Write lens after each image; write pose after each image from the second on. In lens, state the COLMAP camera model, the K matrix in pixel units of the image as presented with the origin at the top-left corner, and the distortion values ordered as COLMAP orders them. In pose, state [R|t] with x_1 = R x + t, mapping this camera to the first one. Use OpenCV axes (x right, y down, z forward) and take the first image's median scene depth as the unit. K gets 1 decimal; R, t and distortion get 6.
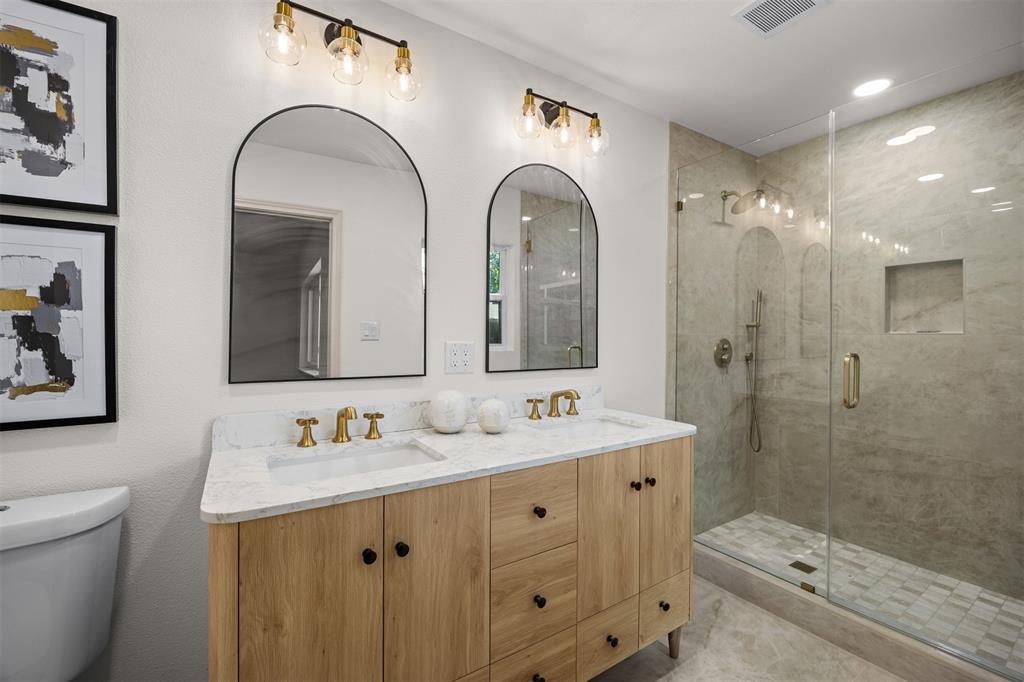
lens RADIAL K [[437.6, 0, 512.5], [0, 437.6, 319.8], [0, 0, 1]] dist [-0.002501, -0.000421]
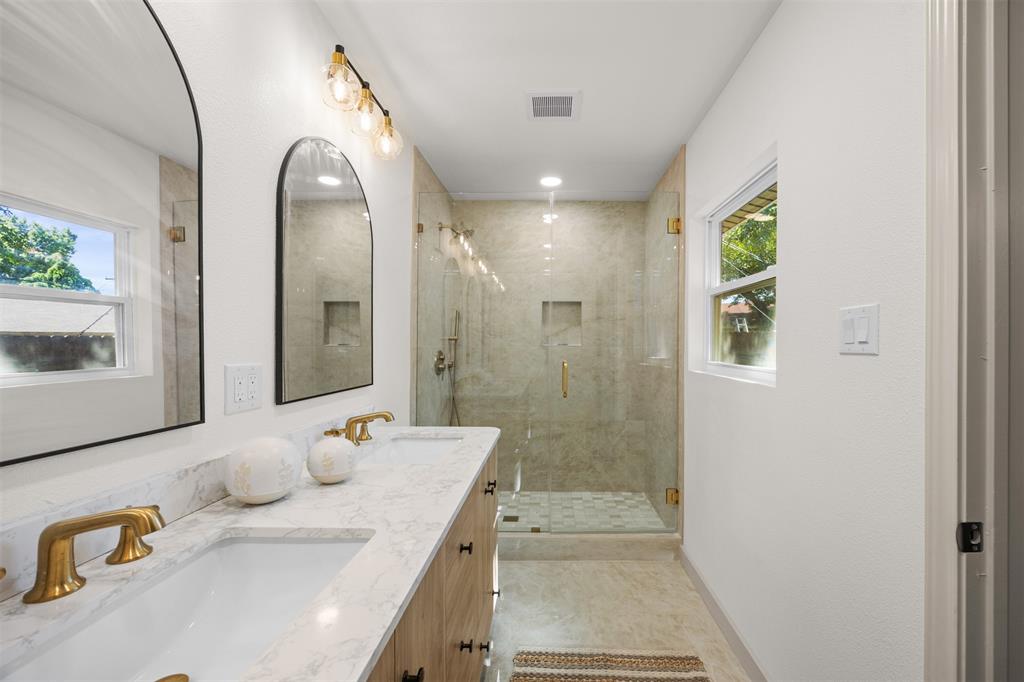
lens RADIAL K [[407.0, 0, 511.9], [0, 407.0, 336.5], [0, 0, 1]] dist [0.000472, -0.000017]
pose [[0.574721, 0.009750, 0.818292, -0.382973], [-0.025634, 0.999653, 0.006093, -0.006705], [-0.817948, -0.024478, 0.574771, 0.295103]]
